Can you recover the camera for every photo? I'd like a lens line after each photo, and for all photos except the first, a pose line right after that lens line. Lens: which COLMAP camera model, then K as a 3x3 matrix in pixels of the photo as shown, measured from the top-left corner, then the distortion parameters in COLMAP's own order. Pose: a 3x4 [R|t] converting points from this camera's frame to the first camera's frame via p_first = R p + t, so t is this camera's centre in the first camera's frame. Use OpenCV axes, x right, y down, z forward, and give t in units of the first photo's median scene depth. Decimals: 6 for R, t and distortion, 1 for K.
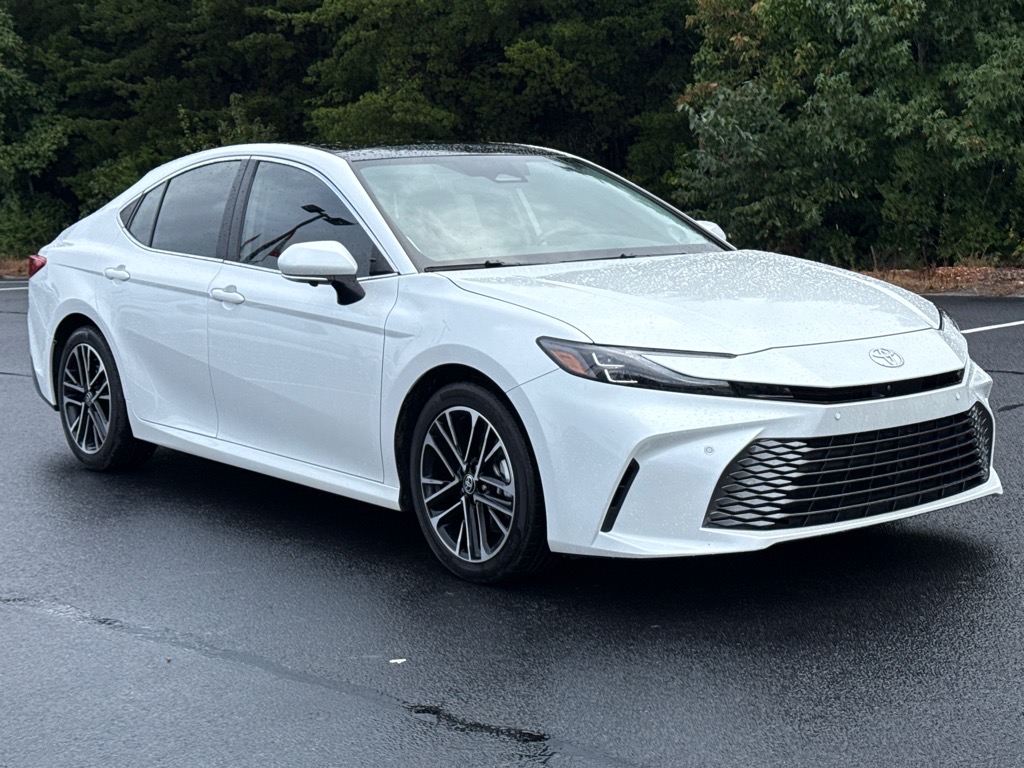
lens RADIAL K [[1590.1, 0, 507.3], [0, 1590.1, 380.0], [0, 0, 1]] dist [0.070501, 0.000000]
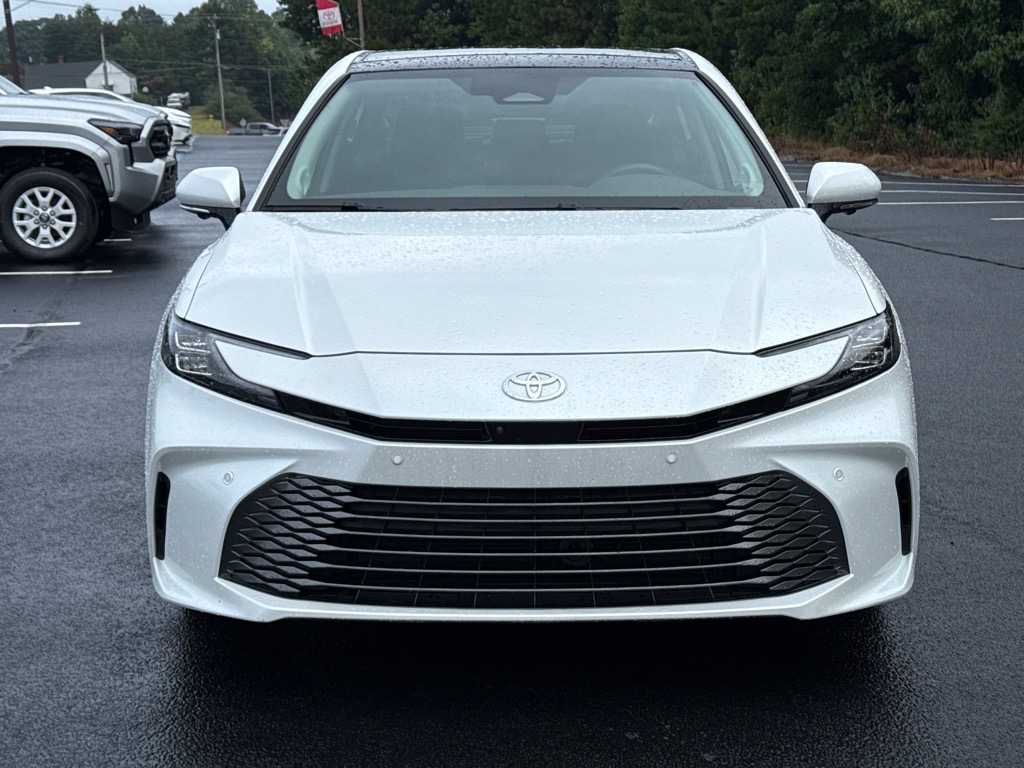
lens RADIAL K [[1658.9, 0, 512.0], [0, 1658.9, 383.7], [0, 0, 1]] dist [0.081805, 0.000000]
pose [[0.791288, 0.128141, -0.597865, 0.684735], [-0.090949, 0.991583, 0.092154, -0.082894], [0.604641, -0.018545, 0.796282, 0.452310]]
